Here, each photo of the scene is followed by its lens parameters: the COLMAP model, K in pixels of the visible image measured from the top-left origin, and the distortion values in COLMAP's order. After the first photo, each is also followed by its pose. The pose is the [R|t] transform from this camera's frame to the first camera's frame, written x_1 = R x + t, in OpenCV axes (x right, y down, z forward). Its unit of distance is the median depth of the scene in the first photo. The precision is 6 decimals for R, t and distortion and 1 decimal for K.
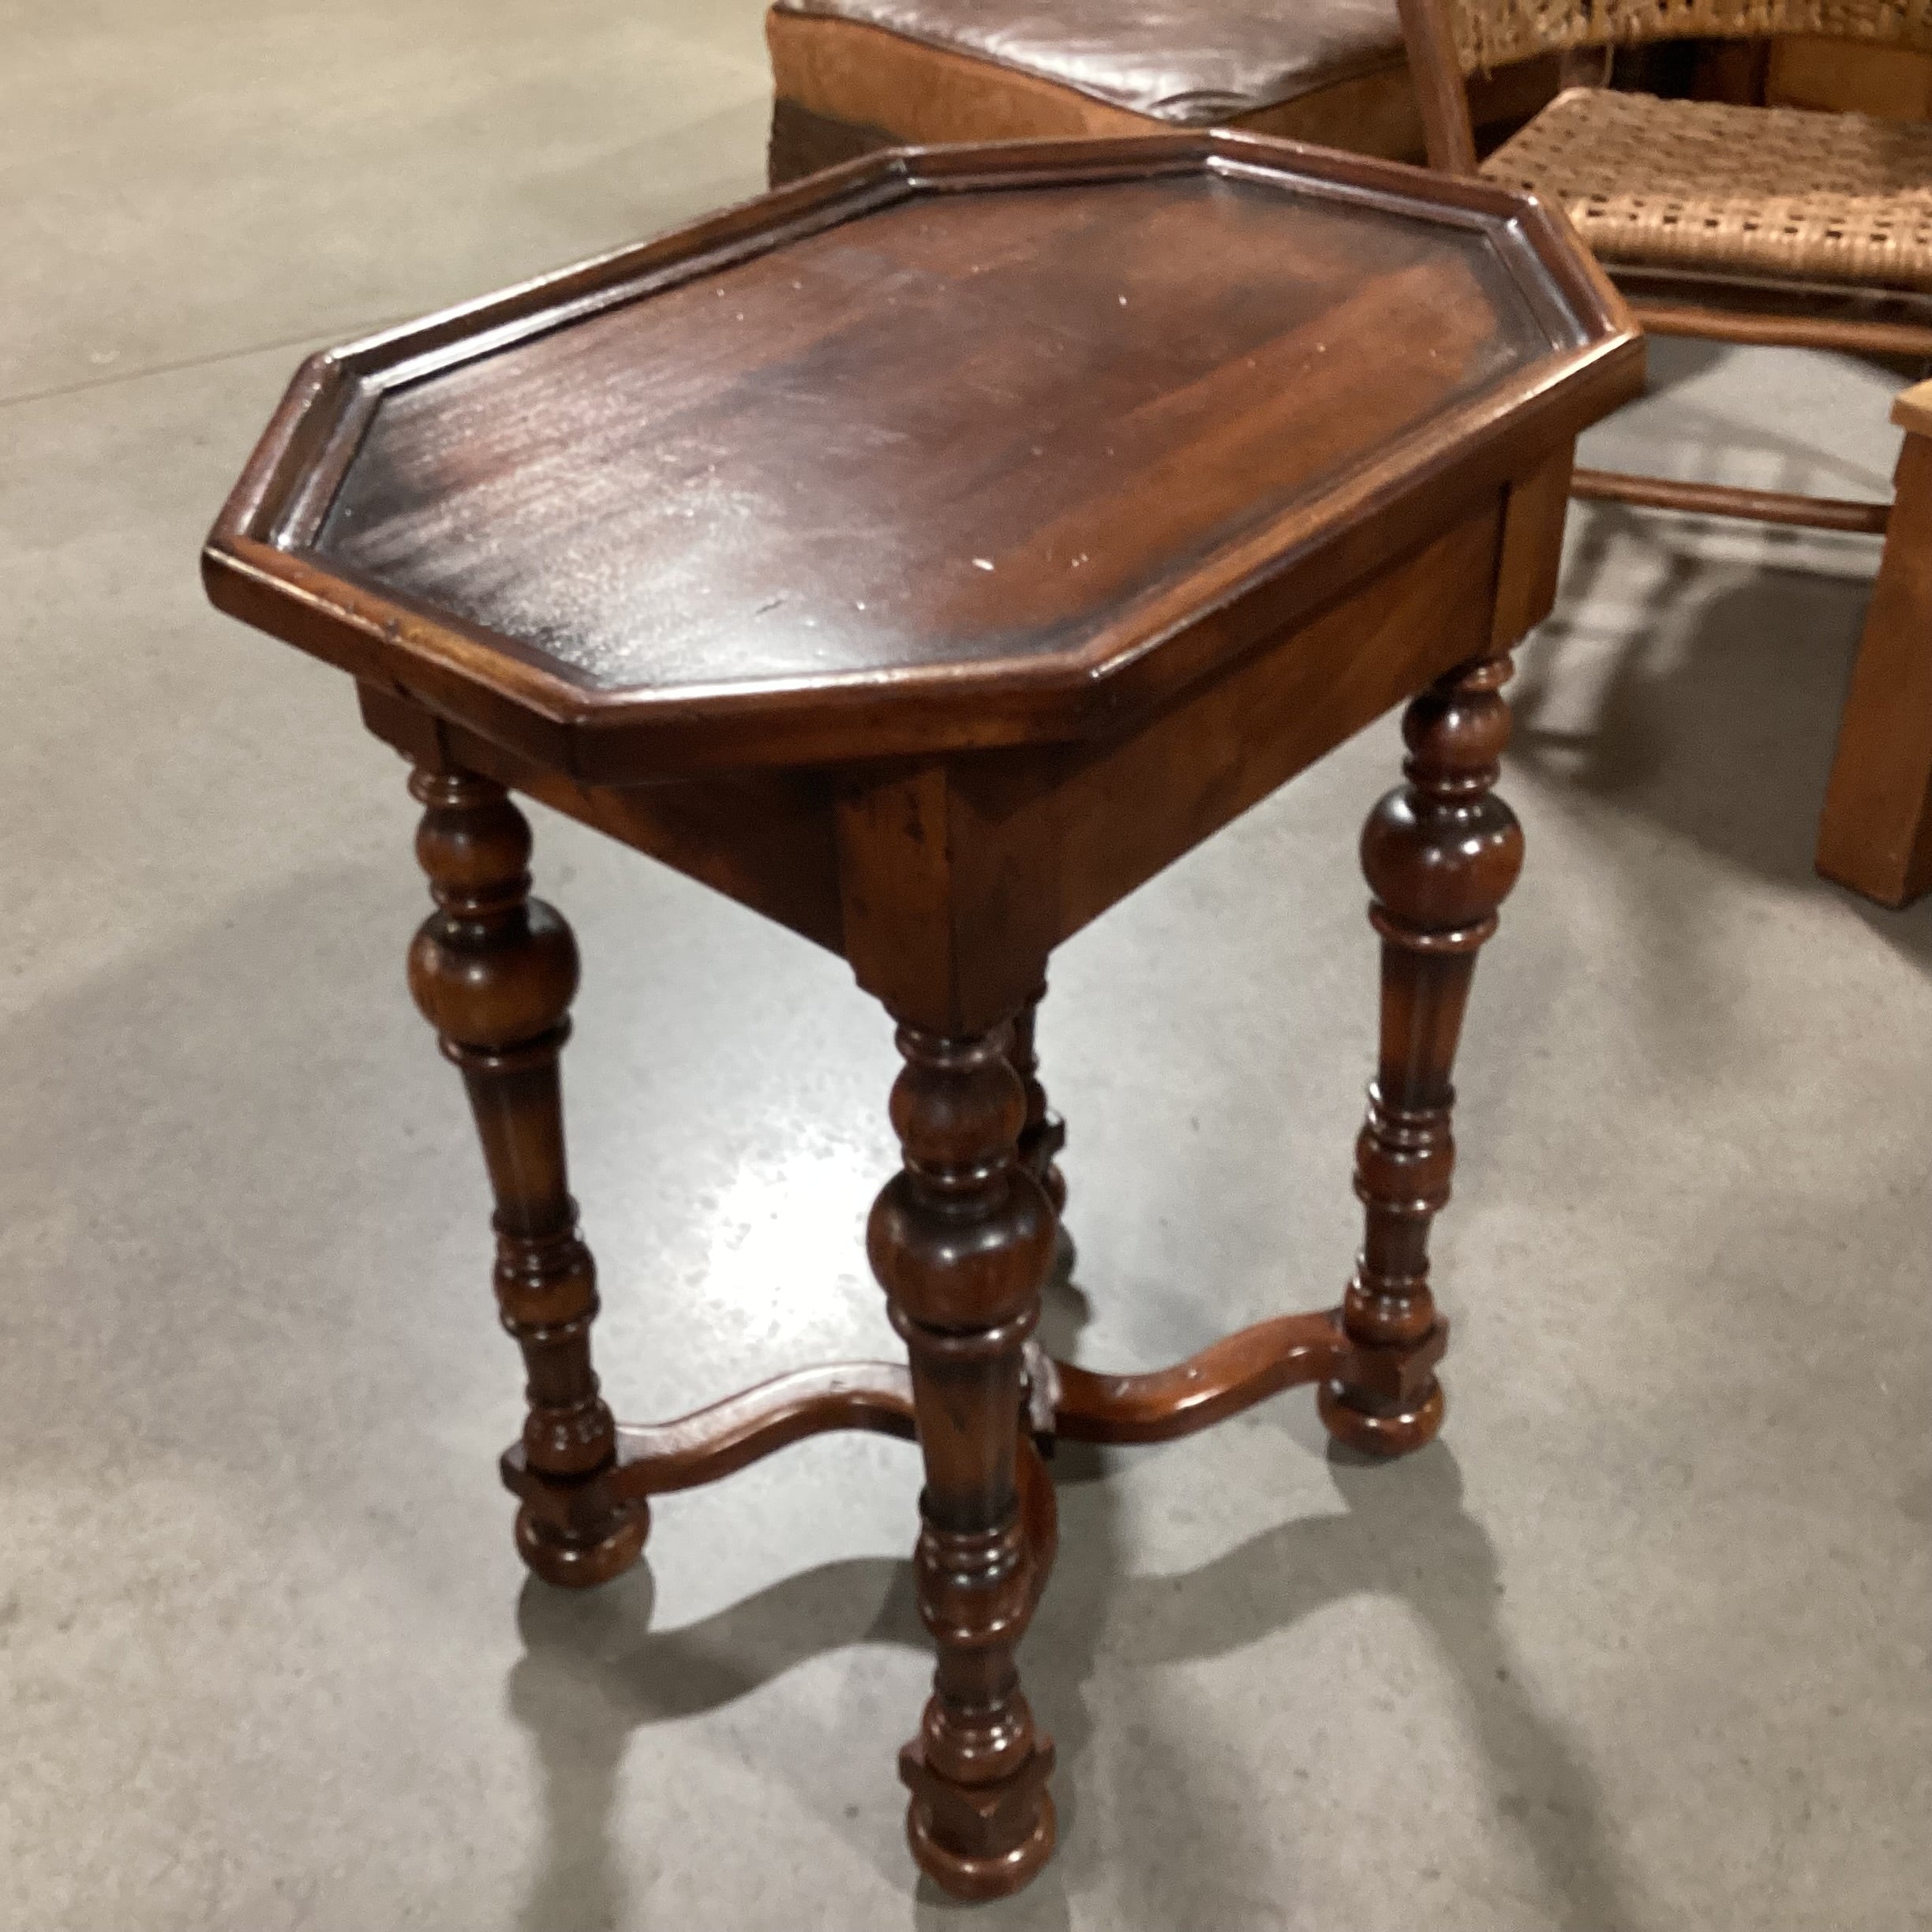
lens RADIAL K [[2325.0, 0, 967.3], [0, 2325.0, 953.5], [0, 0, 1]] dist [0.123756, -0.286283]
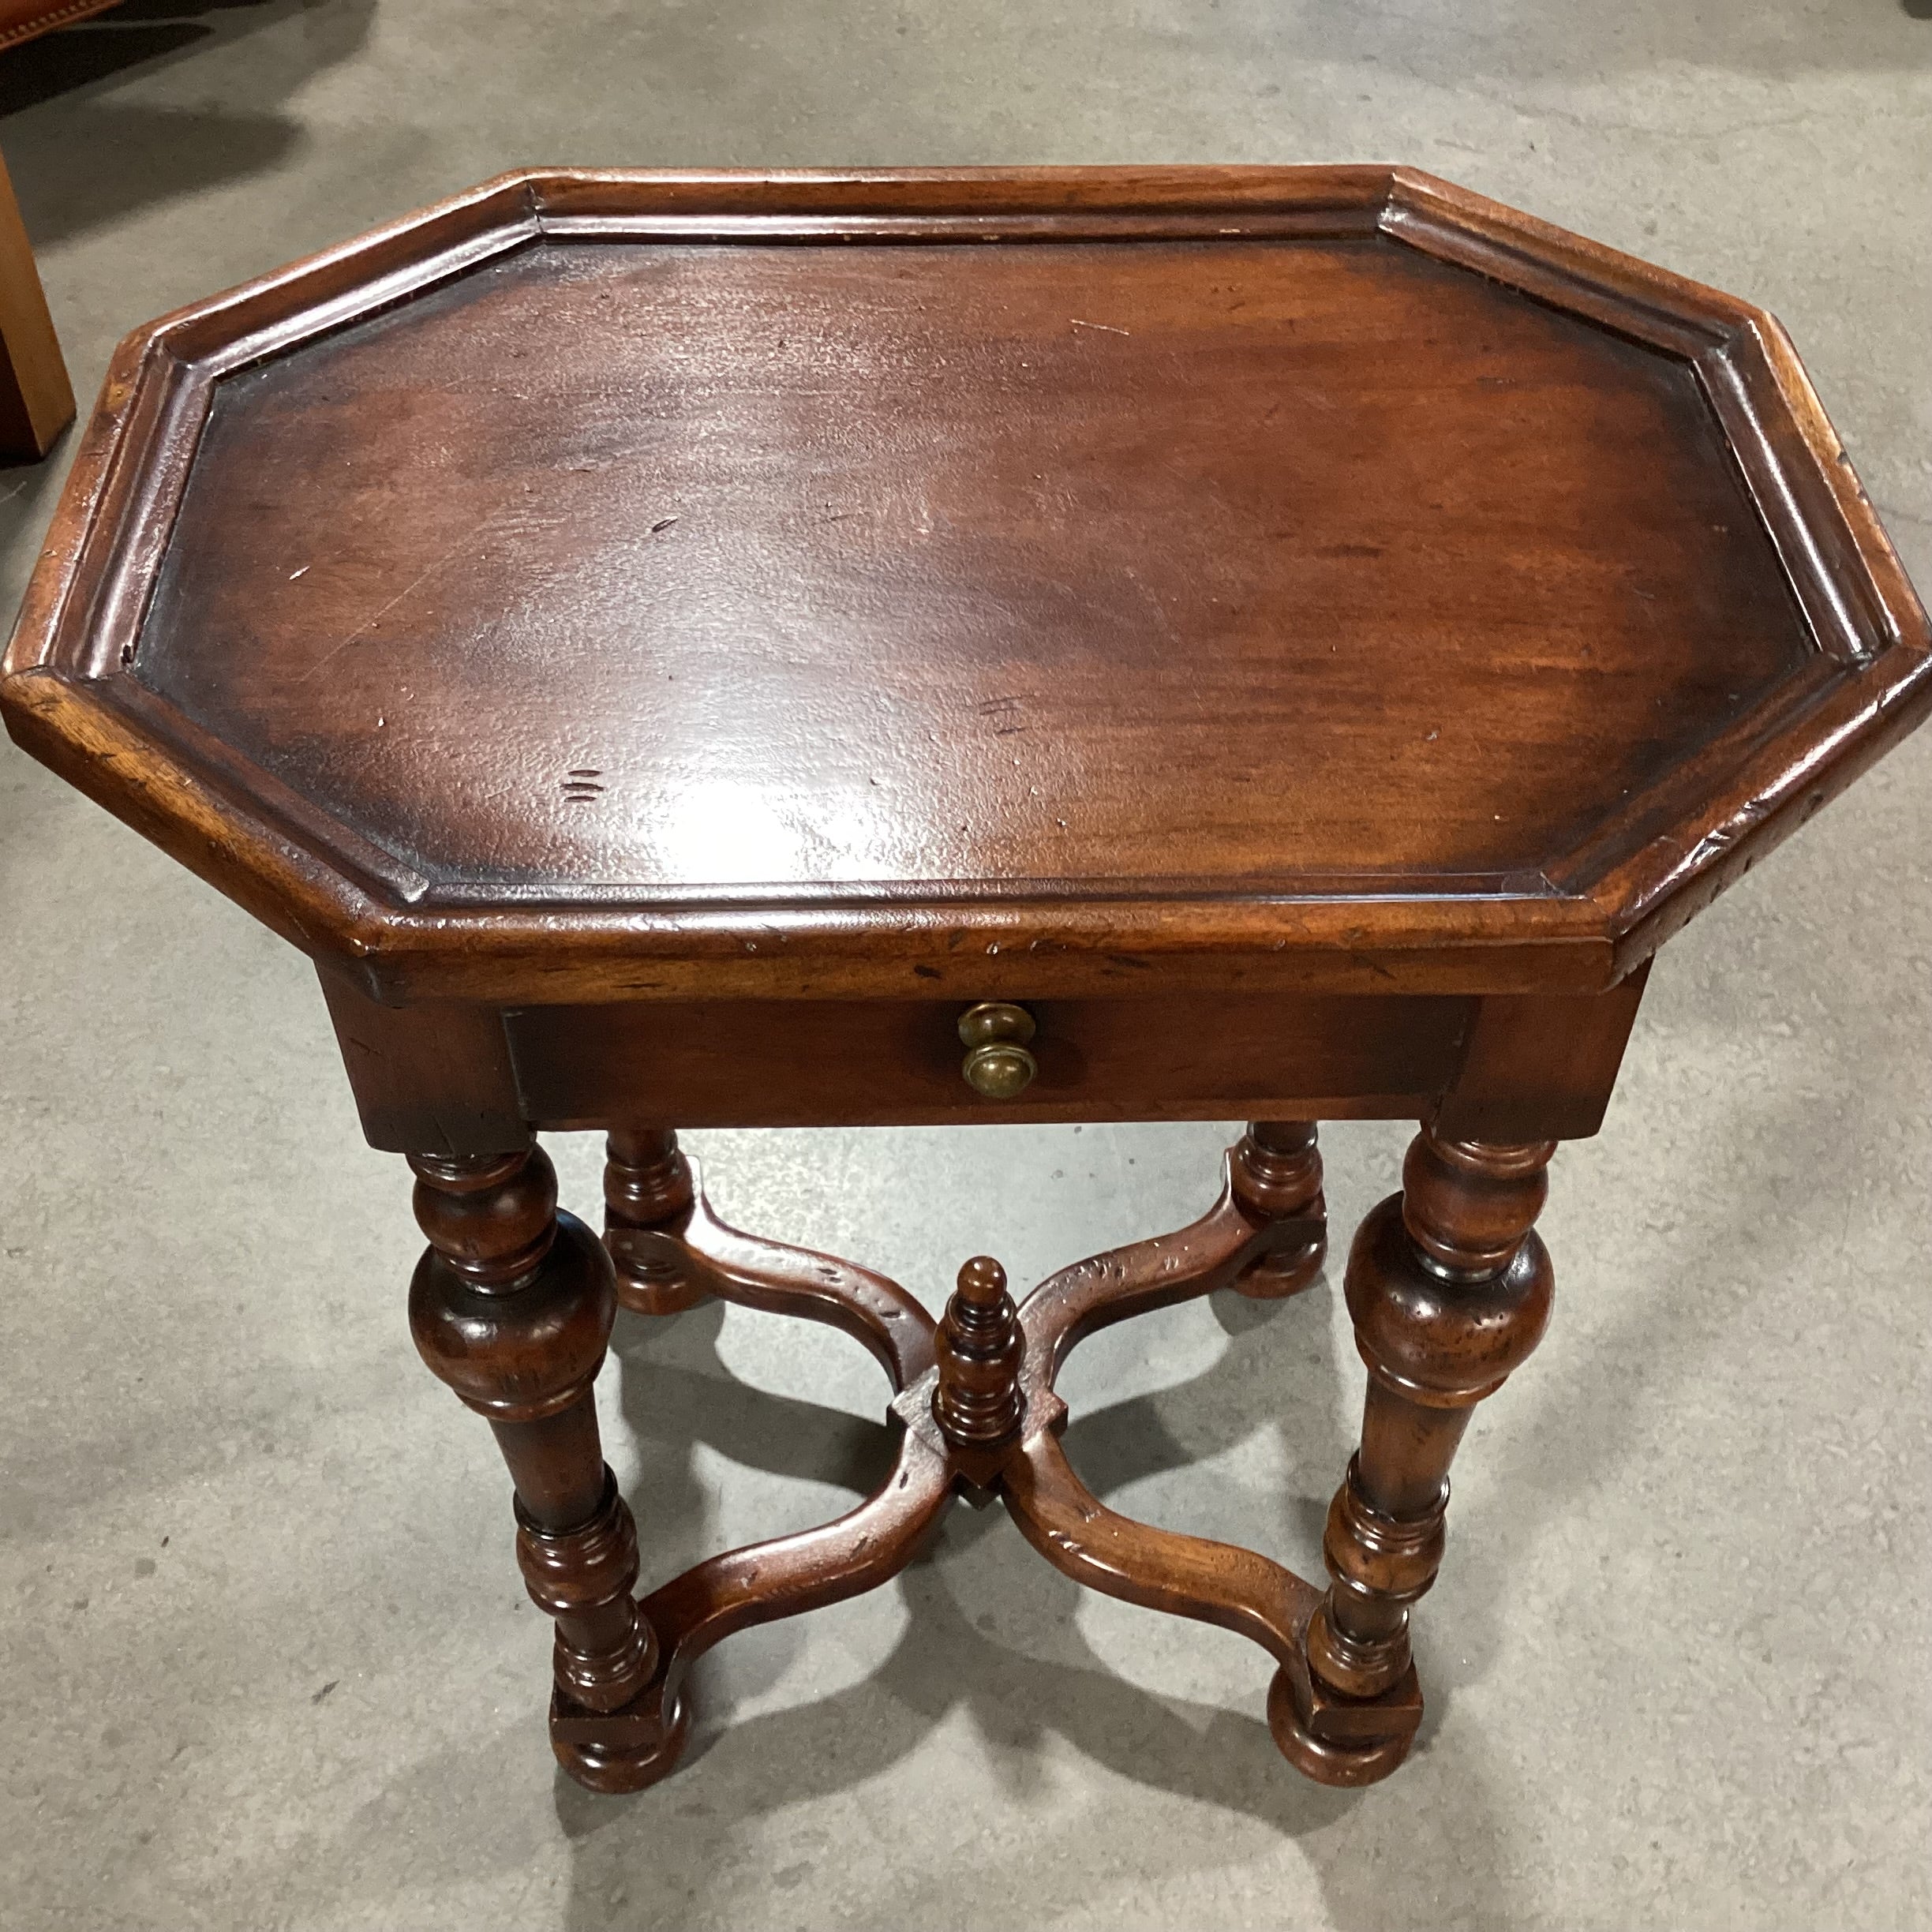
lens RADIAL K [[2325.0, 0, 967.3], [0, 2325.0, 953.5], [0, 0, 1]] dist [0.123756, -0.286283]
pose [[-0.689148, -0.518989, 0.505693, -0.379224], [0.432311, 0.265596, 0.861723, -0.696048], [-0.581535, 0.812471, 0.041329, 0.826217]]
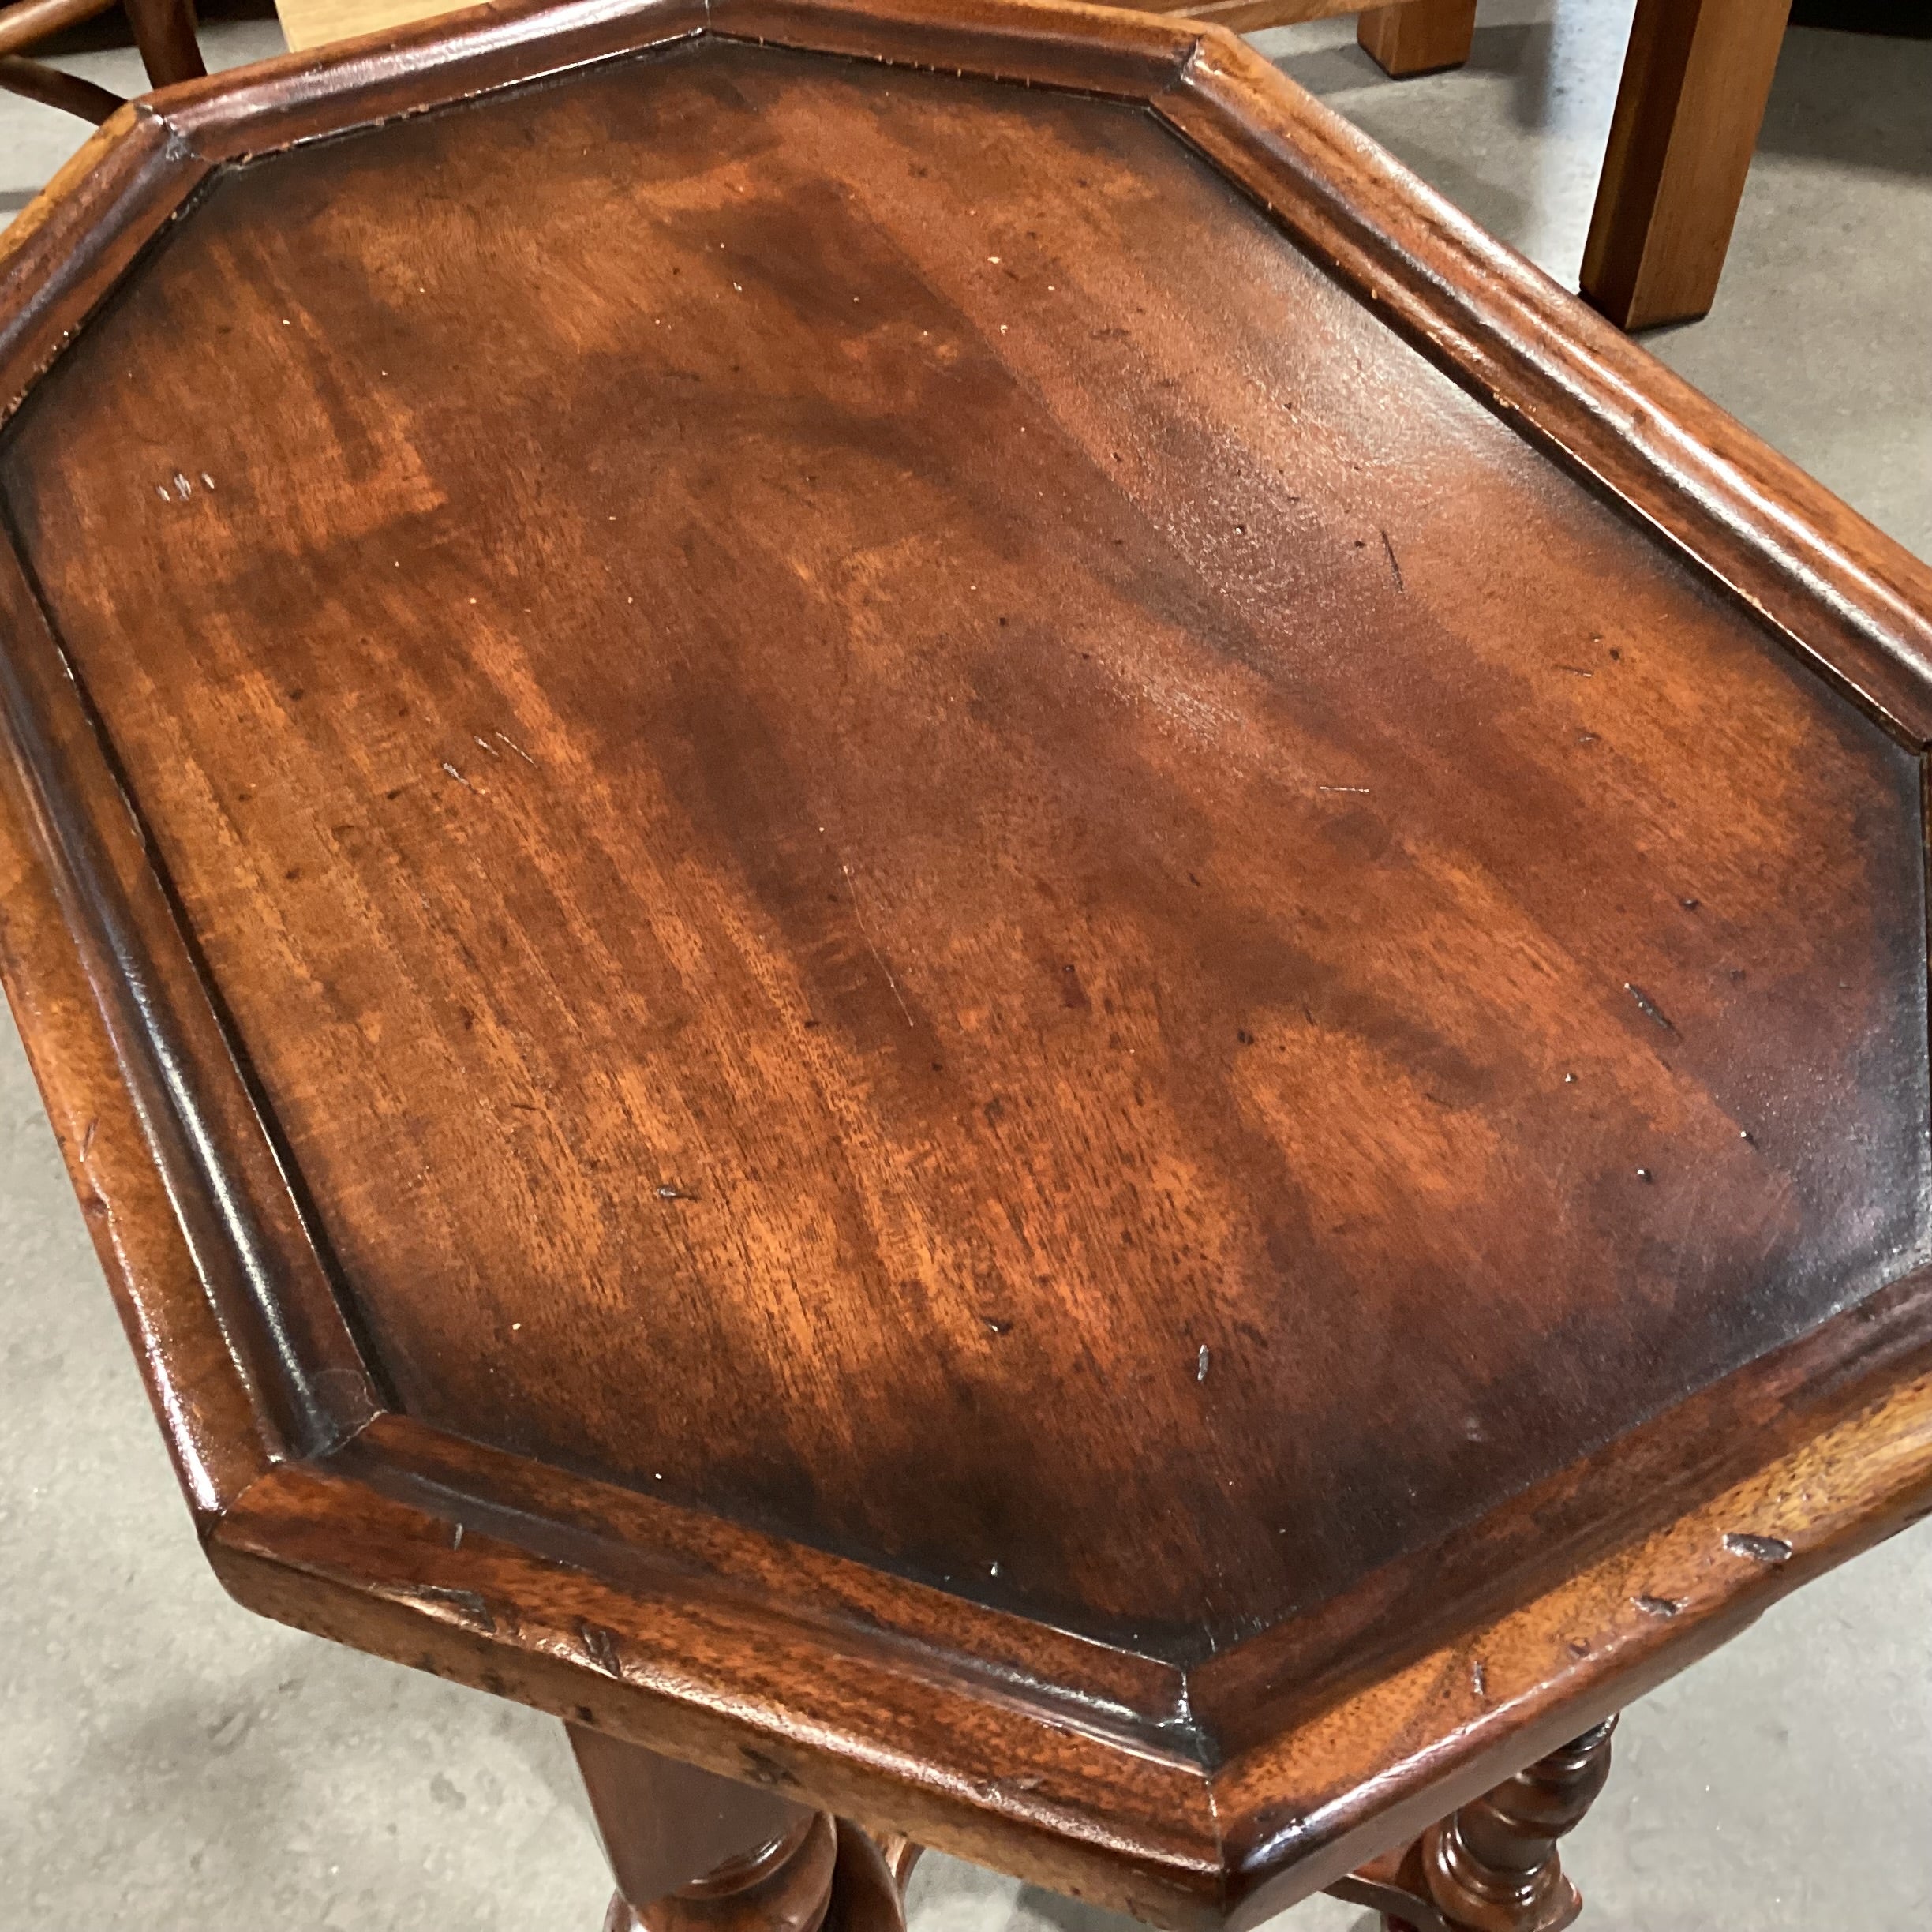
lens RADIAL K [[2336.9, 0, 964.8], [0, 2336.9, 945.9], [0, 0, 1]] dist [0.122851, -0.278922]
pose [[0.340629, -0.684930, 0.644082, -0.329228], [0.560584, 0.697917, 0.445709, -0.327567], [-0.754796, 0.209241, 0.621692, 0.477125]]
